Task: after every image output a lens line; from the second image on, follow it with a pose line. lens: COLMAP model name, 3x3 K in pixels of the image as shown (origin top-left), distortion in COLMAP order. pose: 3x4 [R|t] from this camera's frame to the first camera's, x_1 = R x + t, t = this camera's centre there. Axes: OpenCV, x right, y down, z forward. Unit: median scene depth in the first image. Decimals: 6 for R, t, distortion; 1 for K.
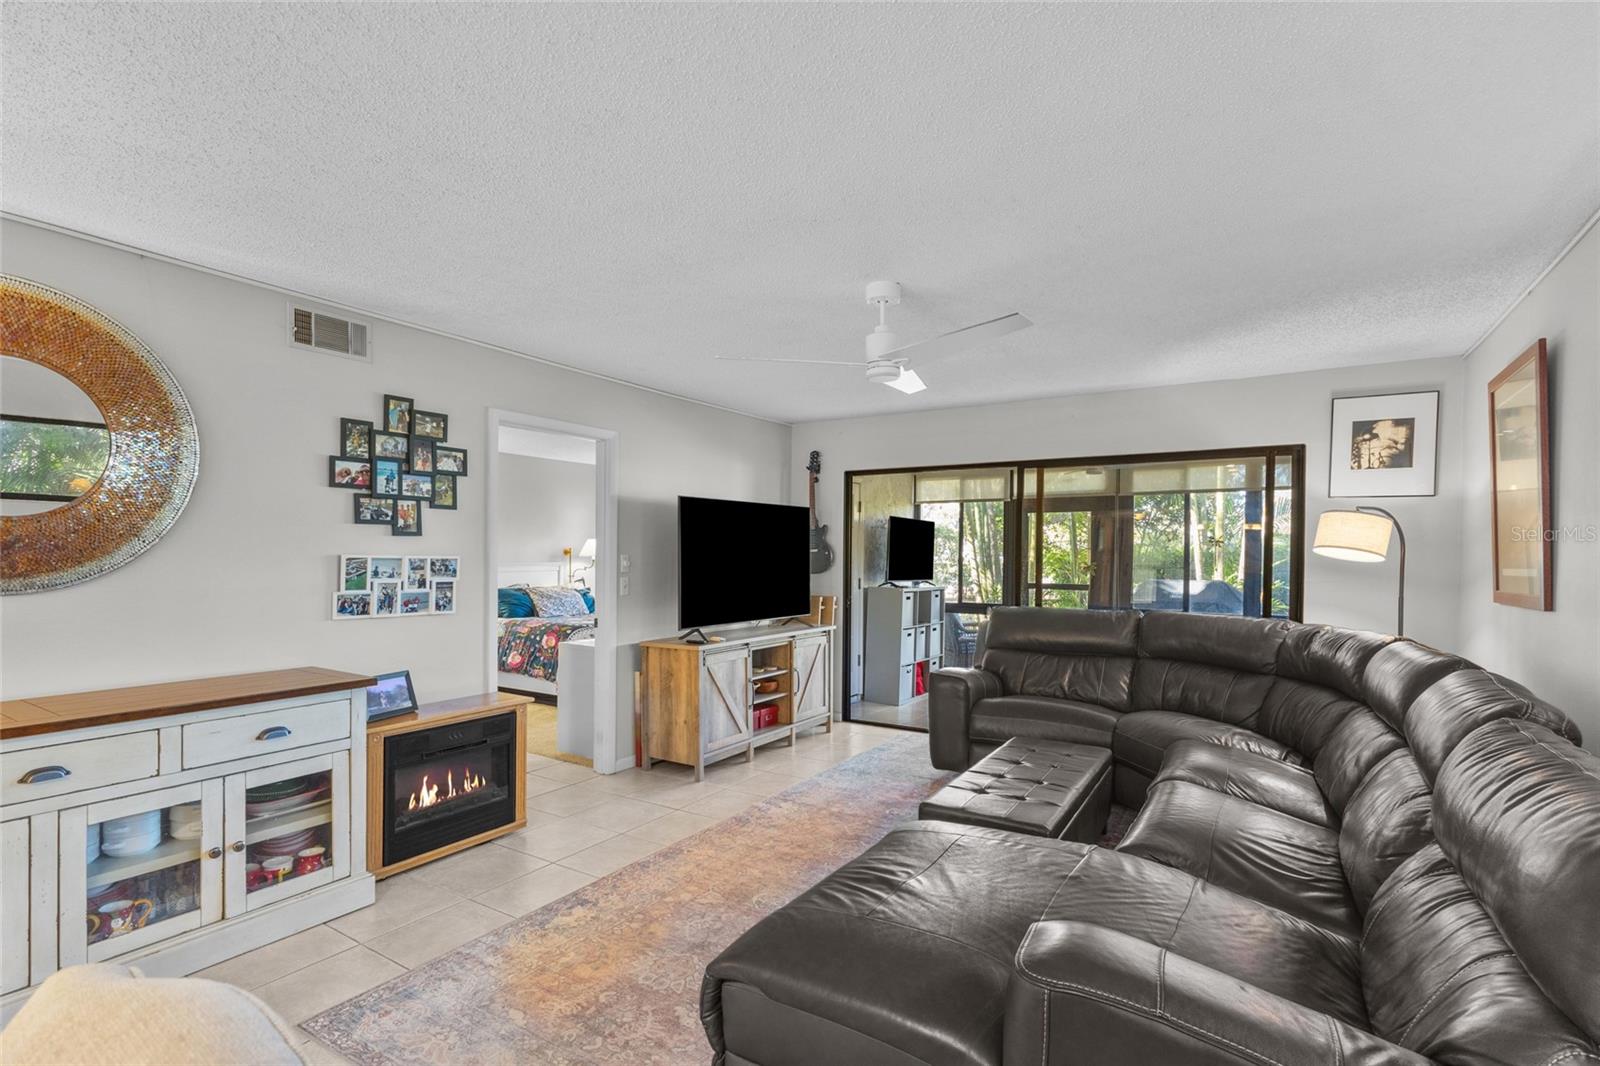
lens RADIAL K [[739.3, 0, 791.0], [0, 739.3, 559.1], [0, 0, 1]] dist [-0.000528, 0.001665]
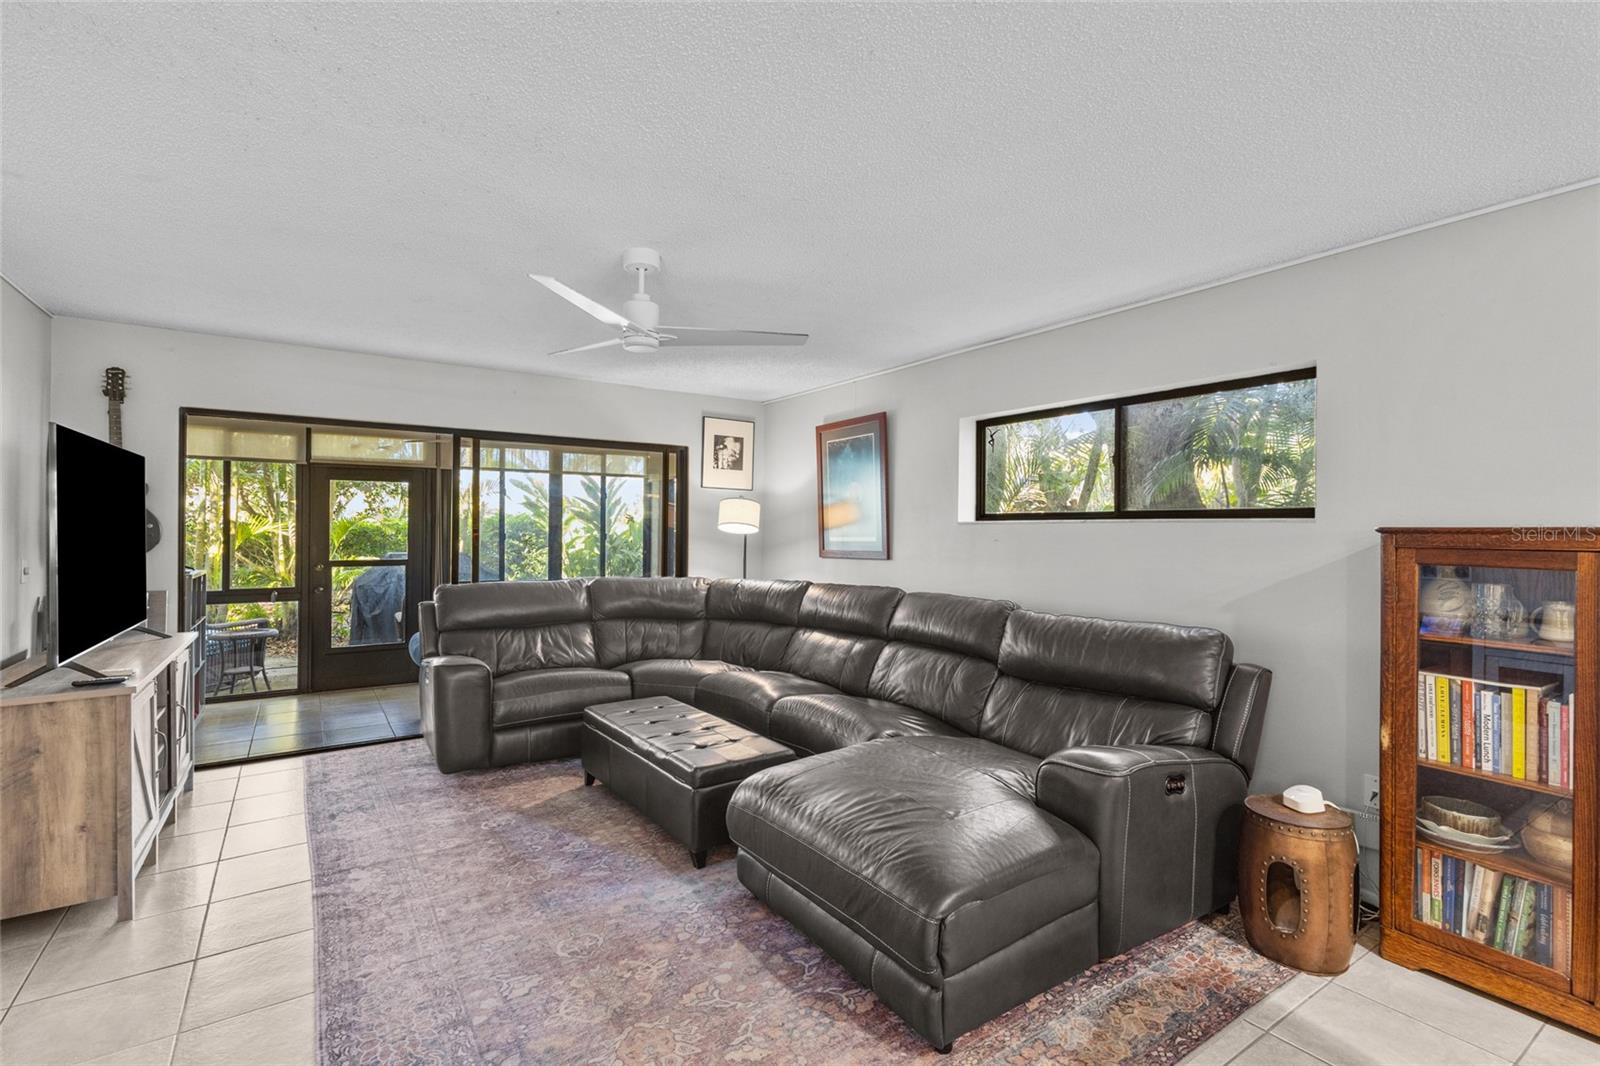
lens RADIAL K [[739.3, 0, 794.2], [0, 739.3, 523.2], [0, 0, 1]] dist [-0.000528, 0.001665]
pose [[0.394917, 0.006301, 0.918695, -0.492403], [0.003281, 0.999960, -0.008268, -0.004391], [-0.918711, 0.006280, 0.394881, 0.312037]]
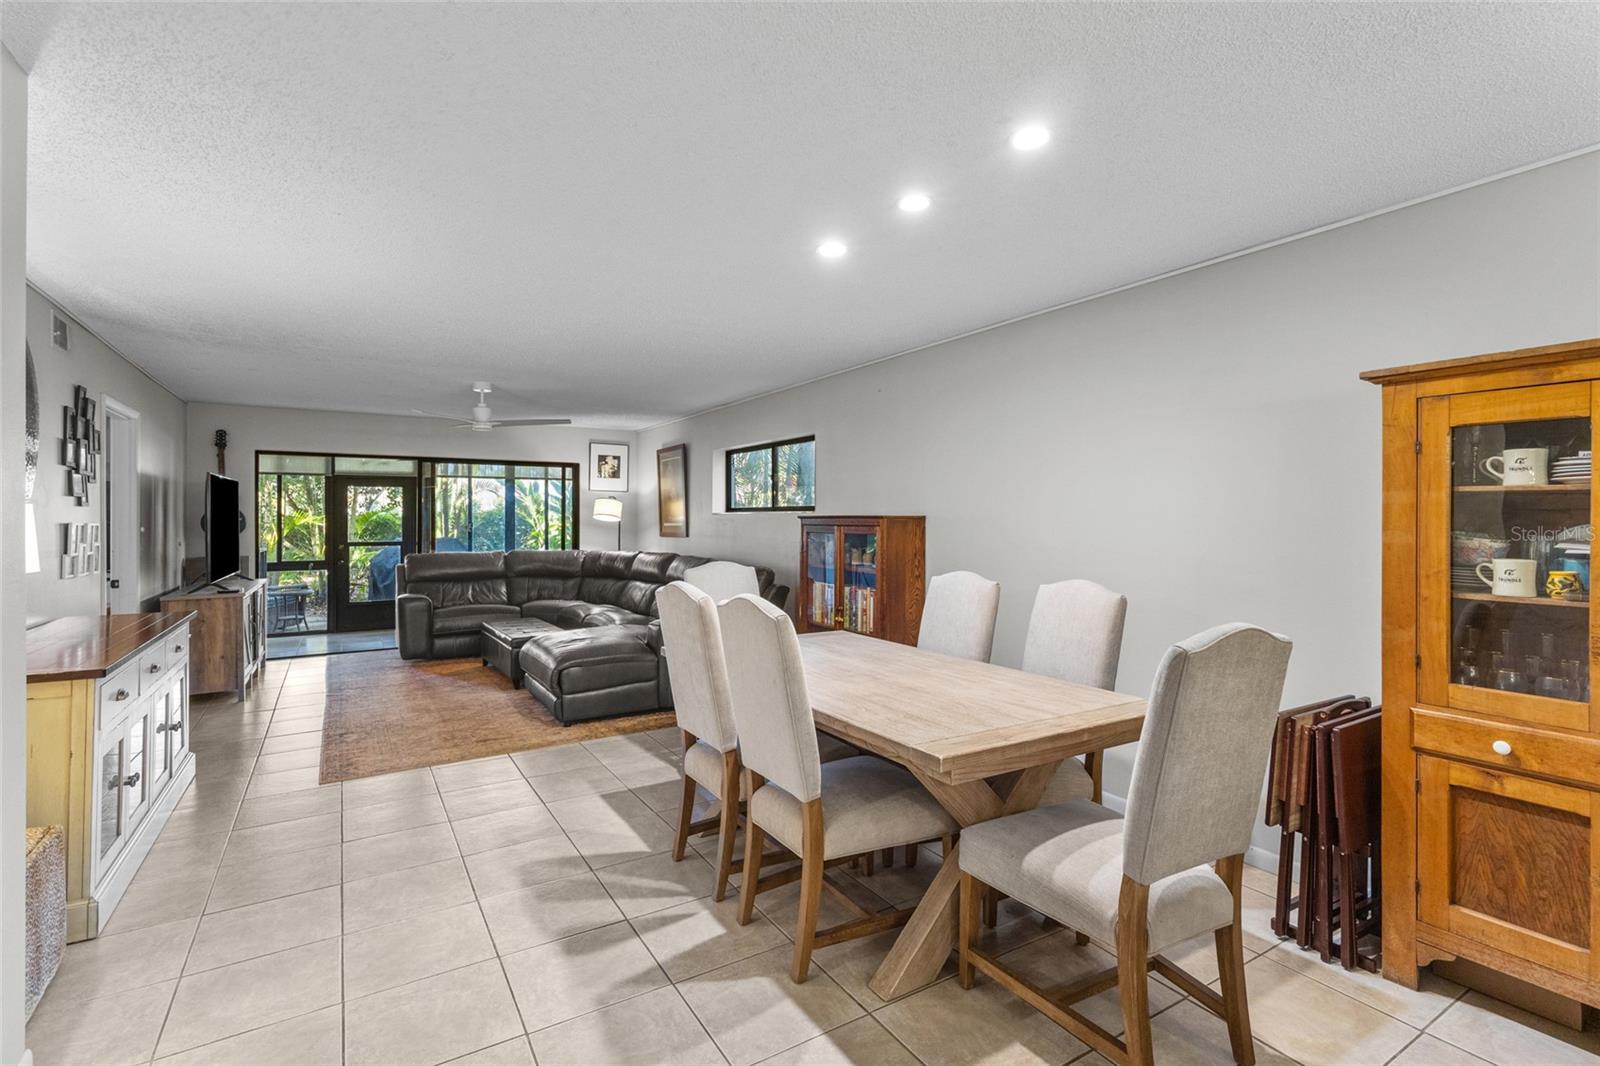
lens RADIAL K [[739.3, 0, 788.1], [0, 739.3, 511.7], [0, 0, 1]] dist [-0.000528, 0.001665]
pose [[0.435821, 0.004204, 0.900023, -0.919416], [0.010093, 0.999903, -0.009558, 0.001236], [-0.899977, 0.013249, 0.435737, -0.408531]]
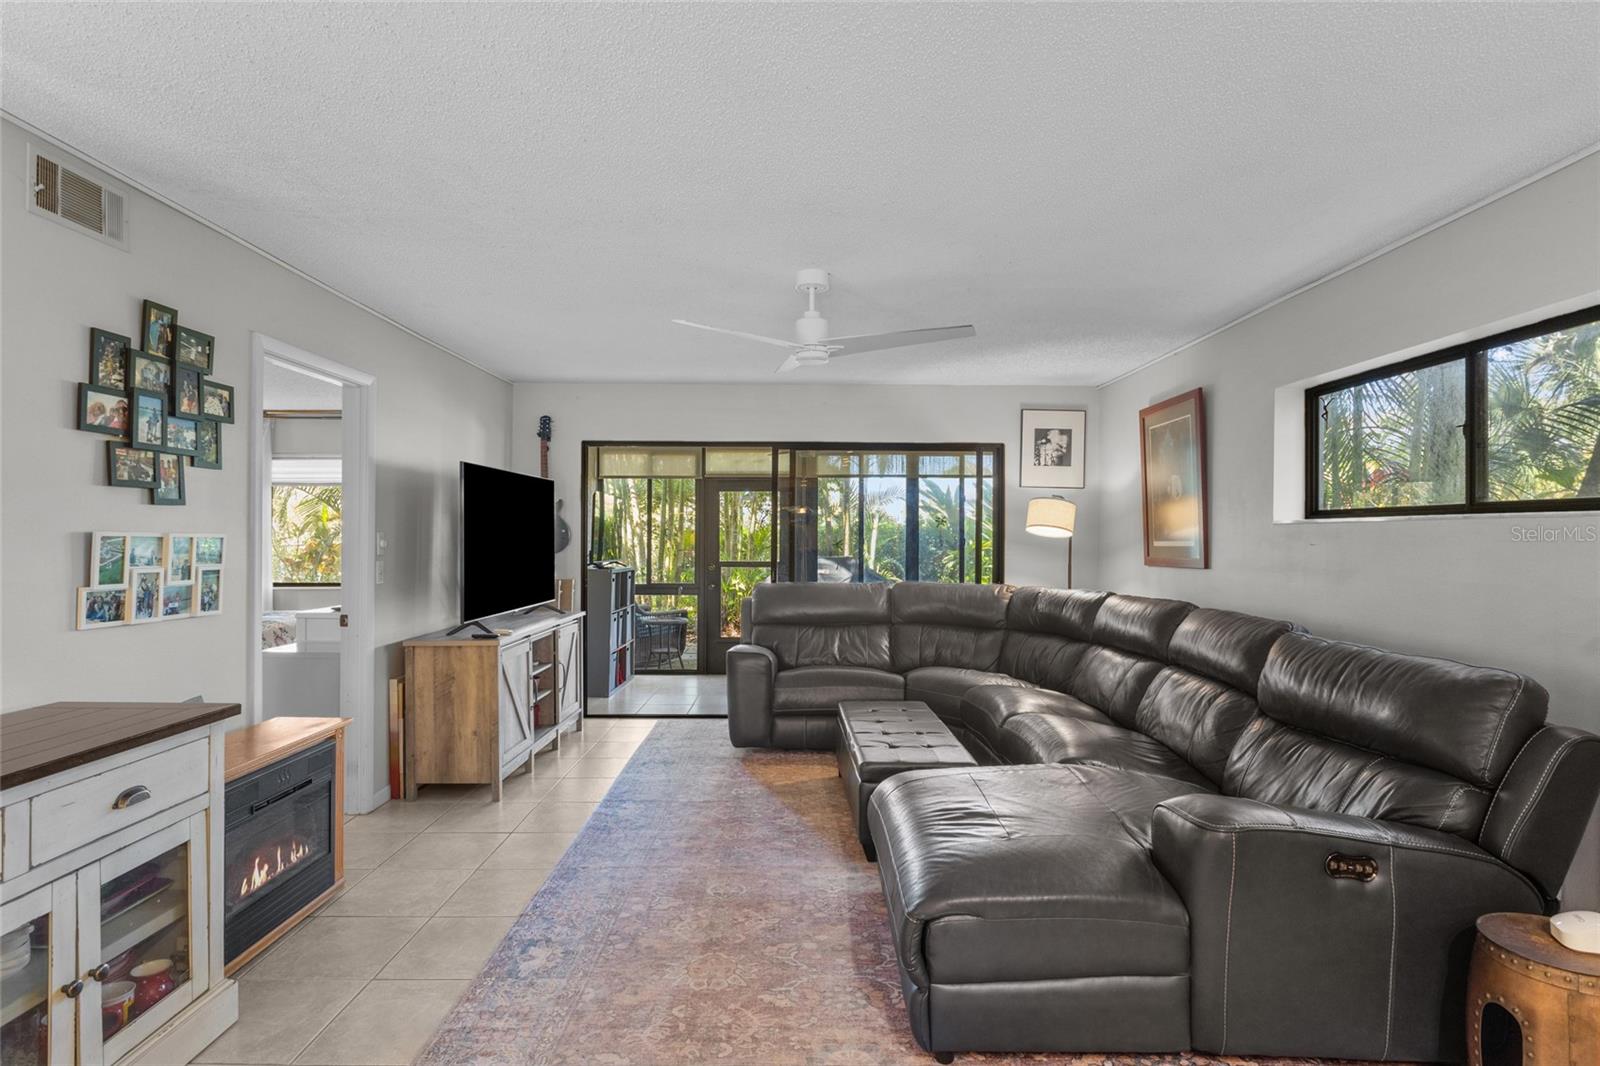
lens RADIAL K [[818.9, 0, 785.7], [0, 818.9, 529.1], [0, 0, 1]] dist [-0.017286, -0.000565]
pose [[0.844699, 0.001996, 0.535237, -0.375122], [0.004448, 0.999932, -0.010750, 0.001825], [-0.535223, 0.011461, 0.844633, 0.036975]]
